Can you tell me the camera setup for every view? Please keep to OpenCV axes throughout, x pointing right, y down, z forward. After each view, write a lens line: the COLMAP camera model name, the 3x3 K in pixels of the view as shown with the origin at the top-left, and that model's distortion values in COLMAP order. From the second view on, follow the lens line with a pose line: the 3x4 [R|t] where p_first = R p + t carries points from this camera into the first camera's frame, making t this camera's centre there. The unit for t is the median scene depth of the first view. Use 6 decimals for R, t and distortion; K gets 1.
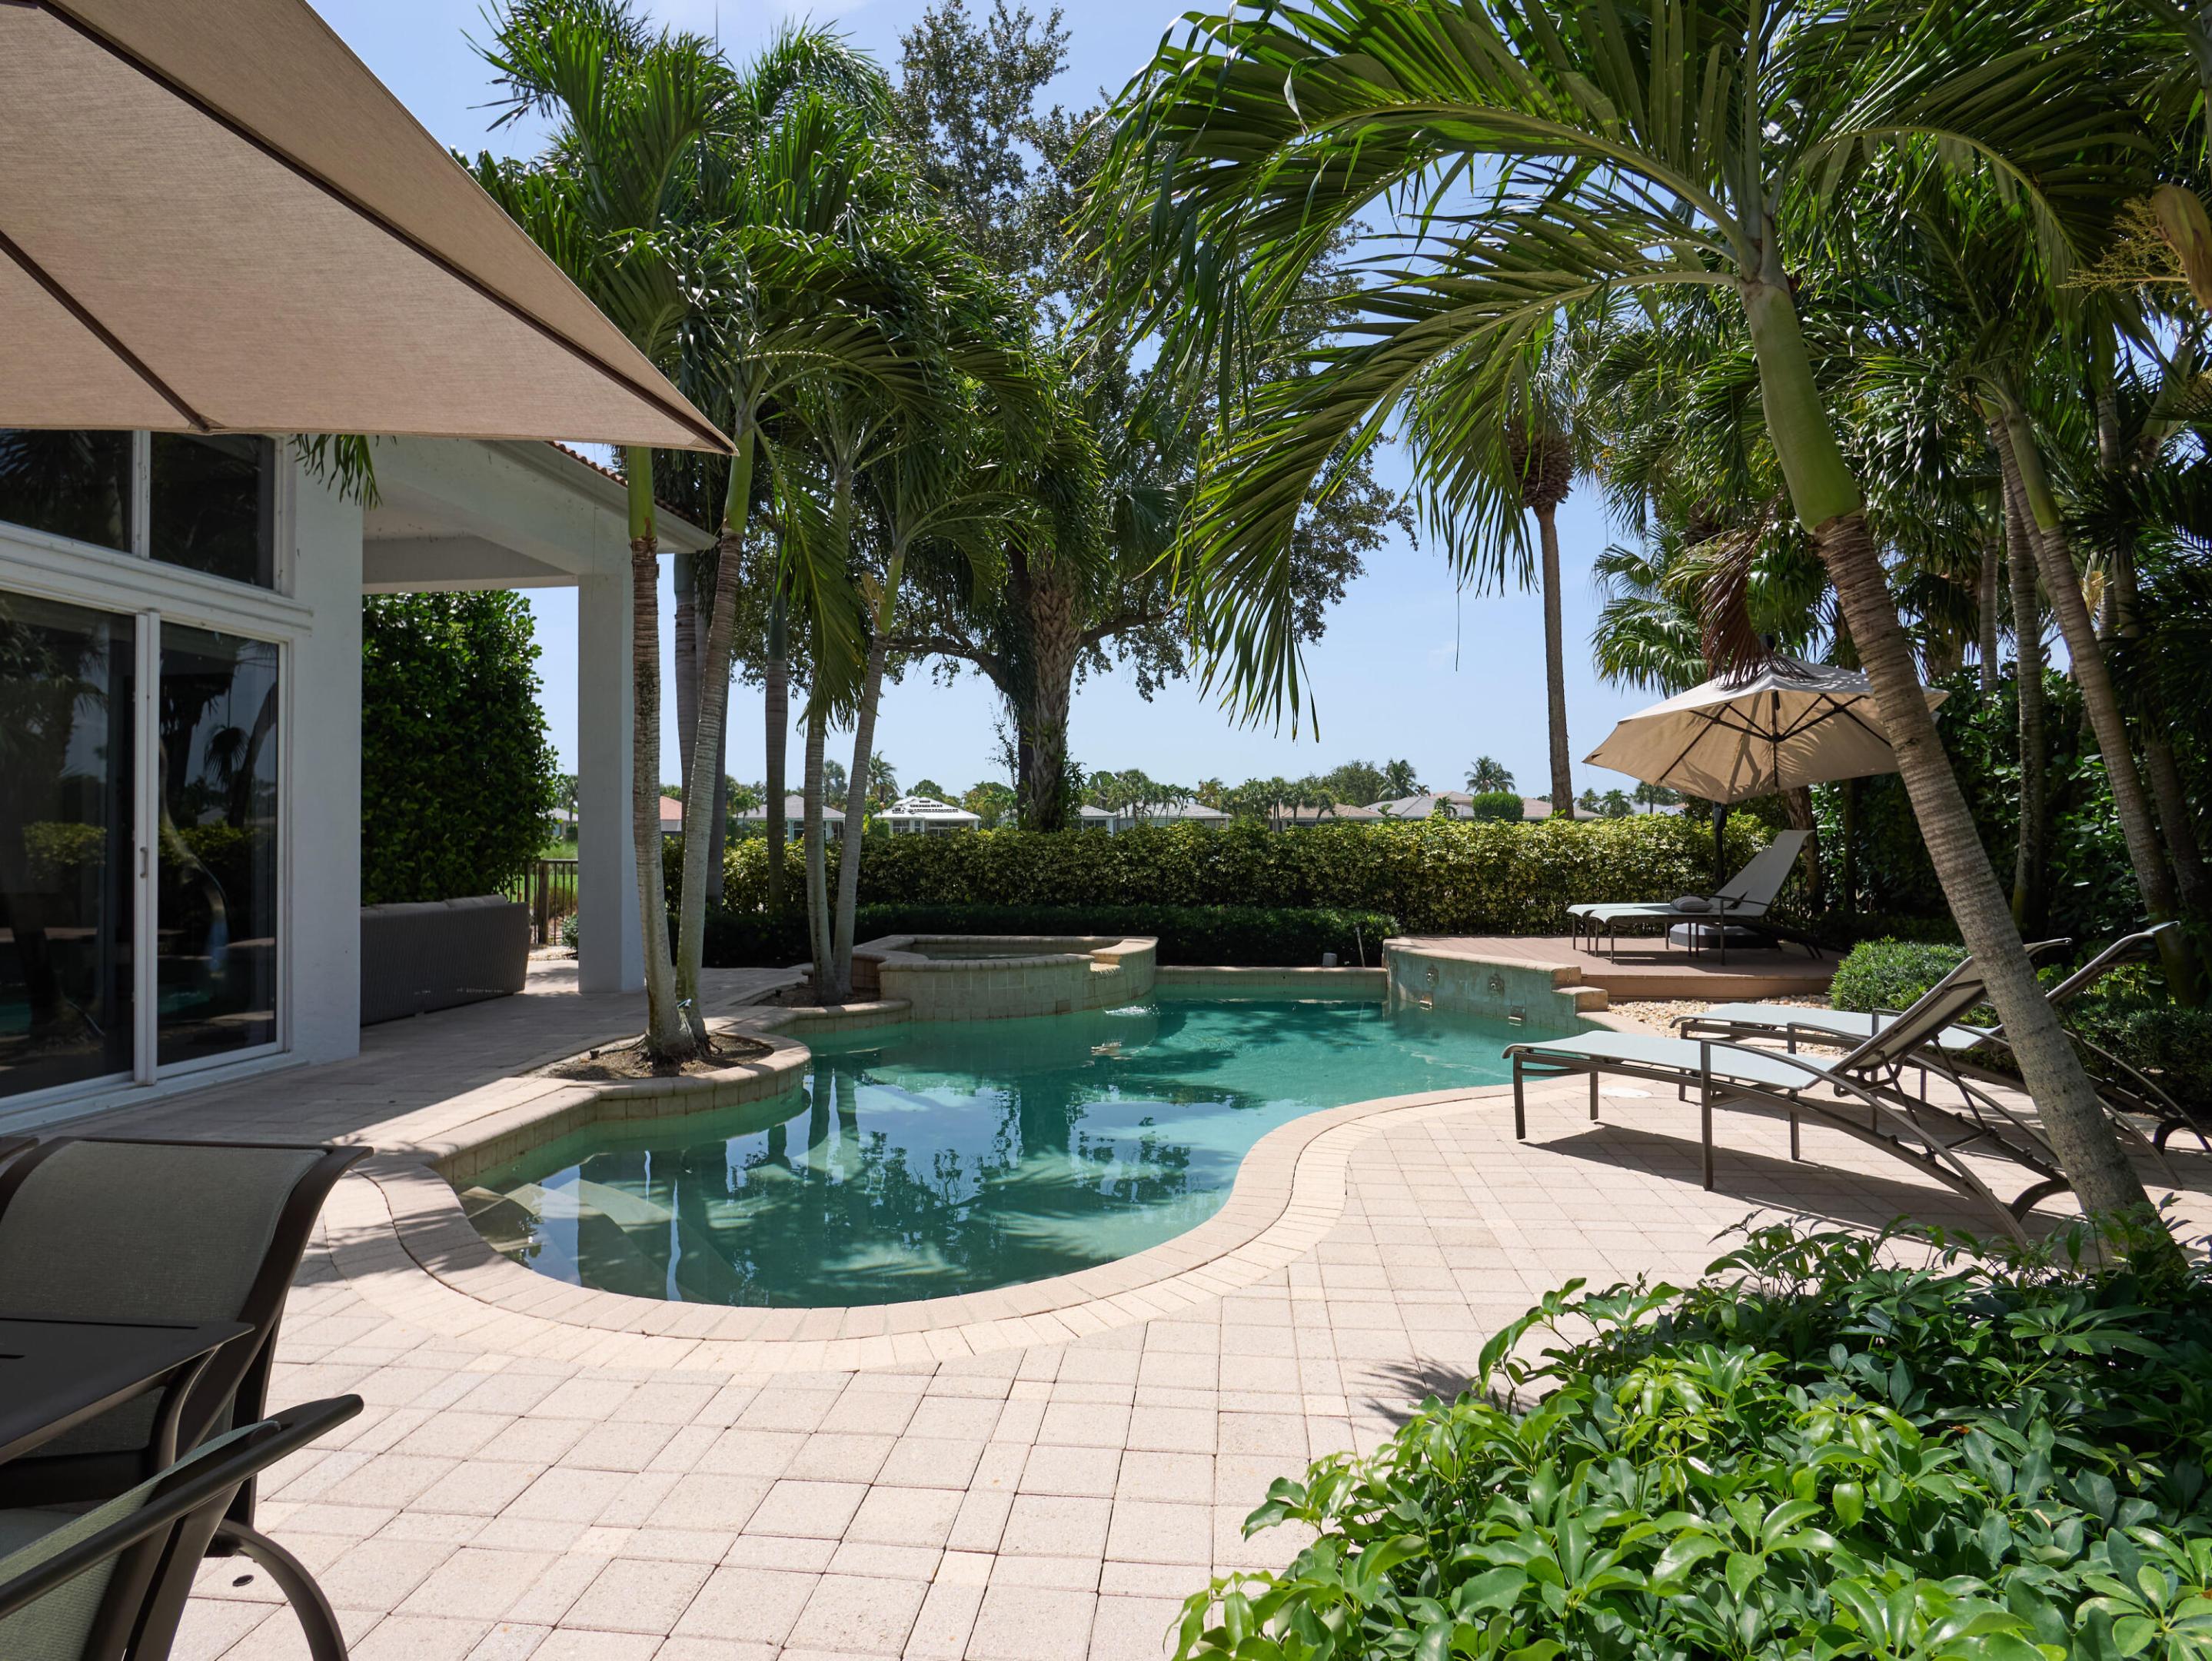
lens RADIAL K [[1220.5, 0, 1104.0], [0, 1220.5, 825.3], [0, 0, 1]] dist [-0.003109, 0.001010]
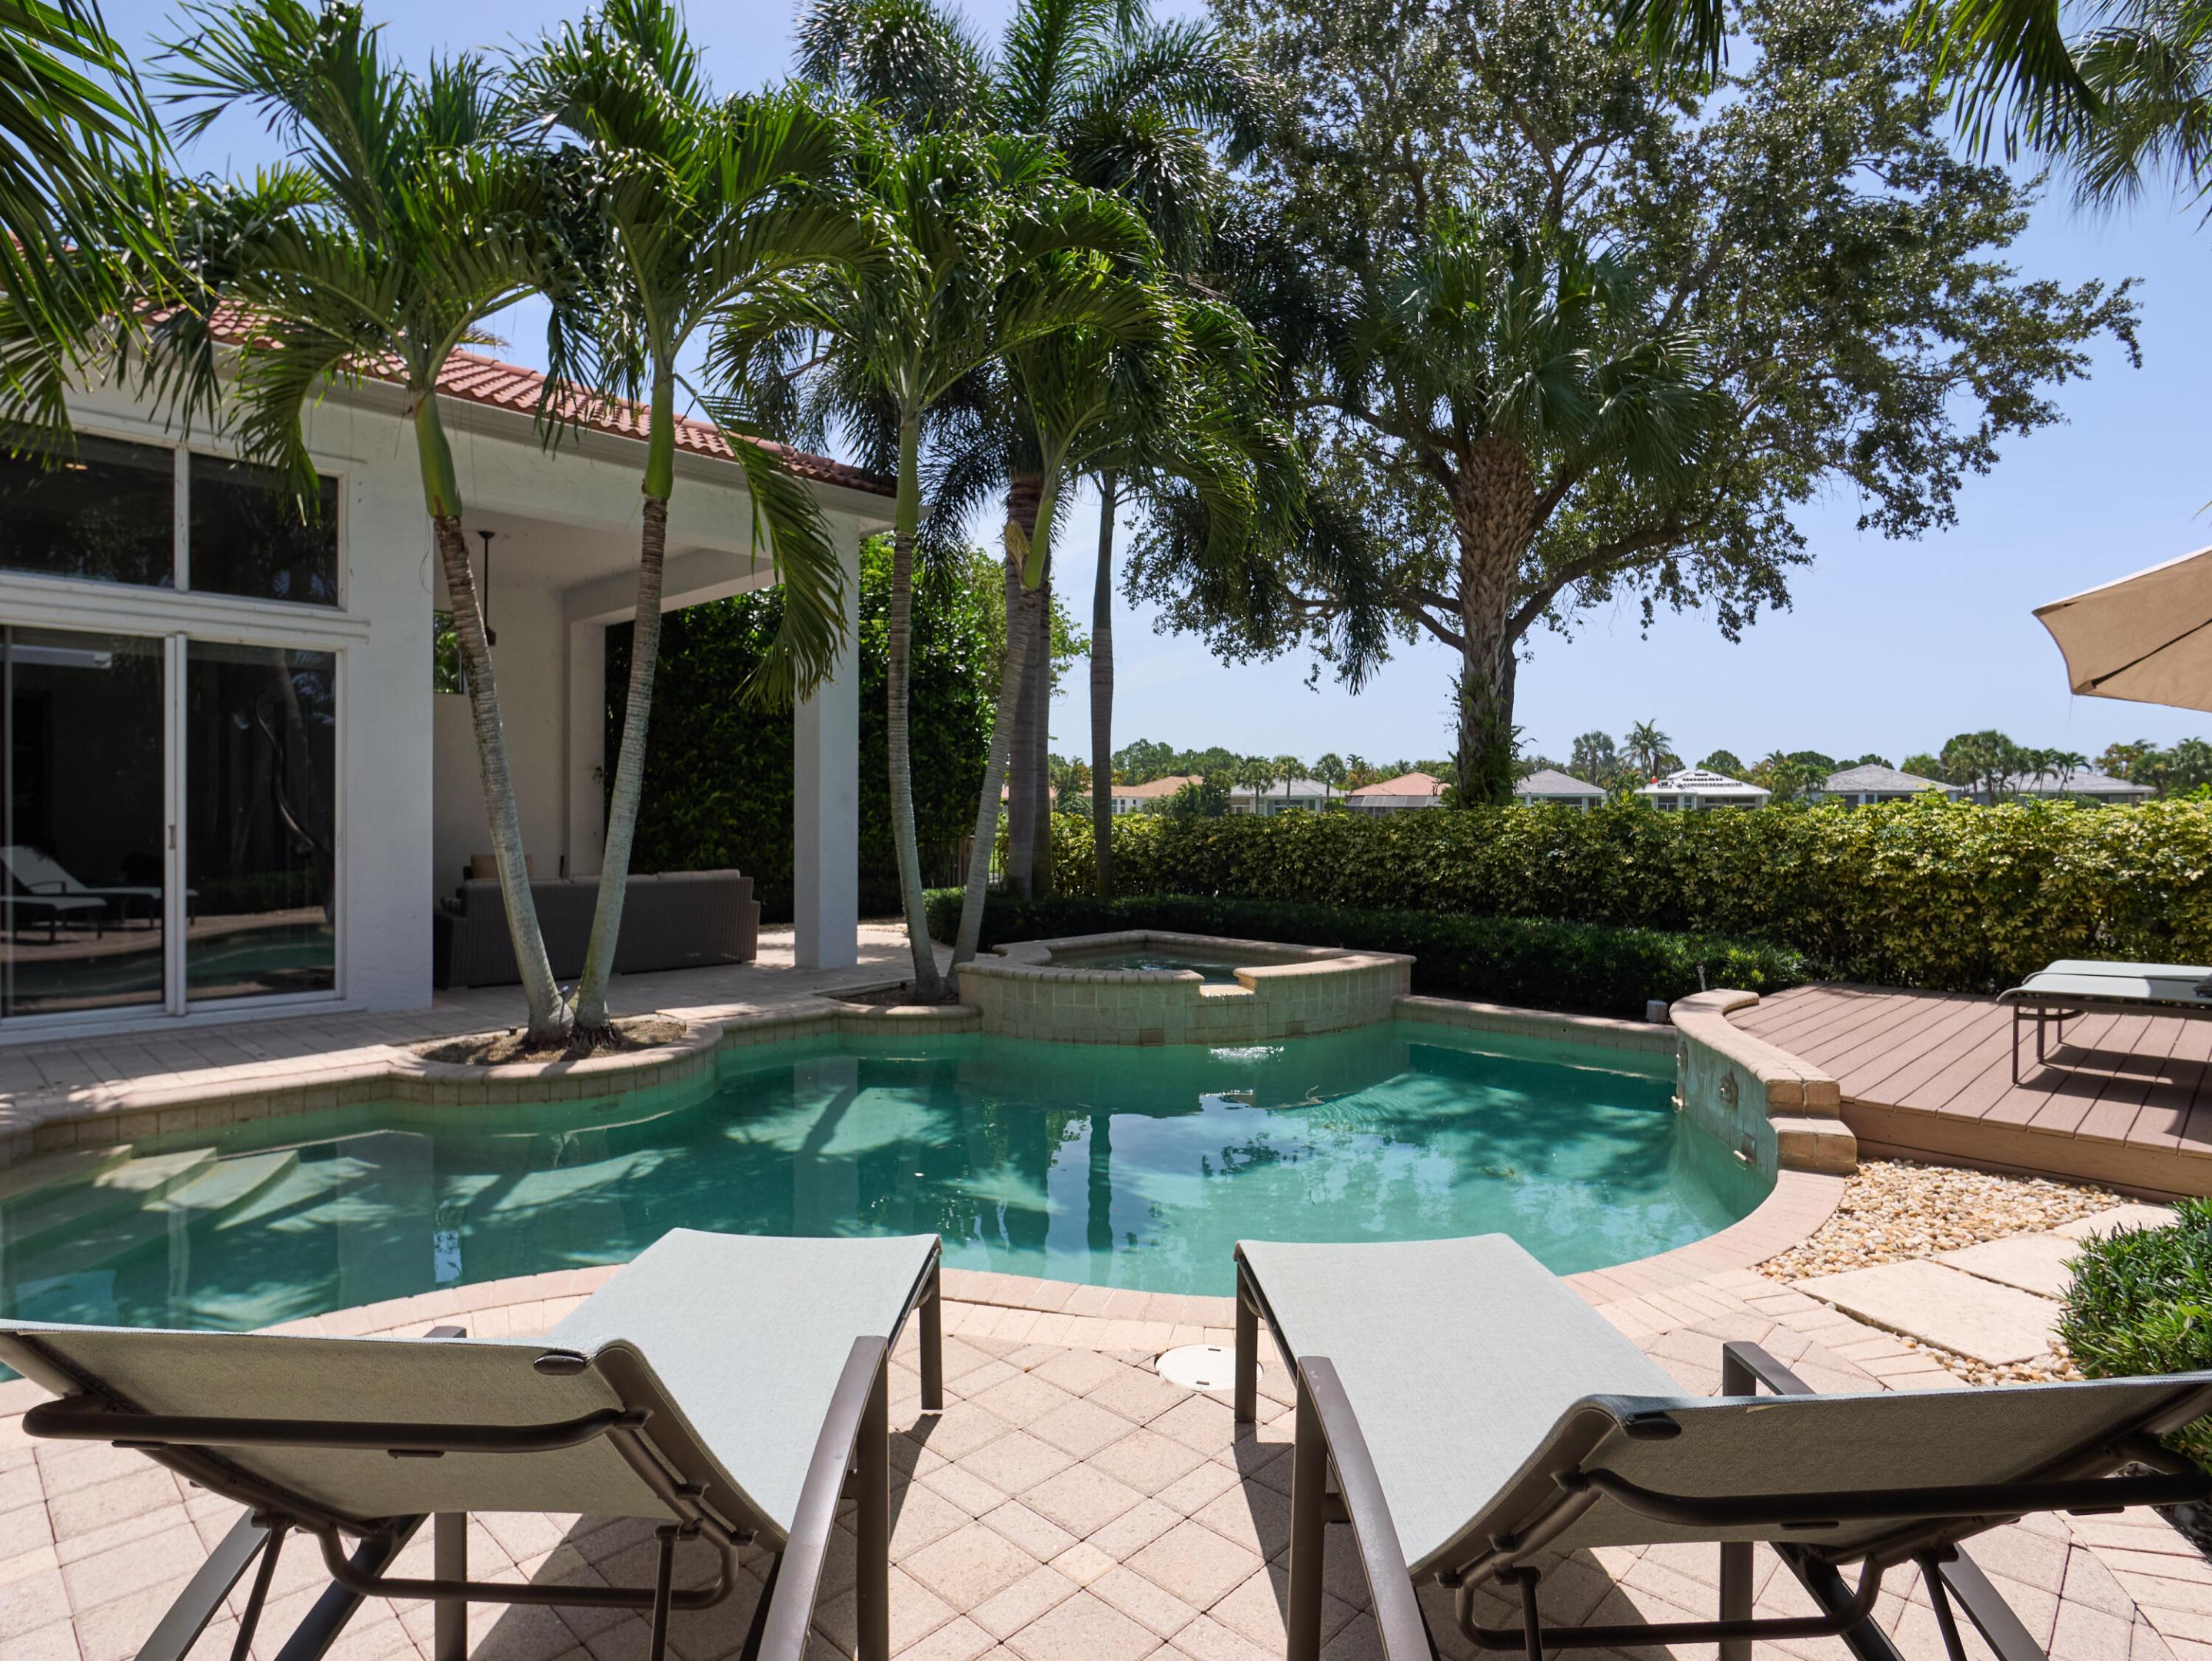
lens RADIAL K [[1220.5, 0, 1106.8], [0, 1220.5, 829.8], [0, 0, 1]] dist [-0.003109, 0.001010]
pose [[0.794840, 0.016330, -0.606600, 0.188578], [-0.001811, 0.999697, 0.024539, -0.002442], [0.606817, -0.018406, 0.794629, 0.154200]]
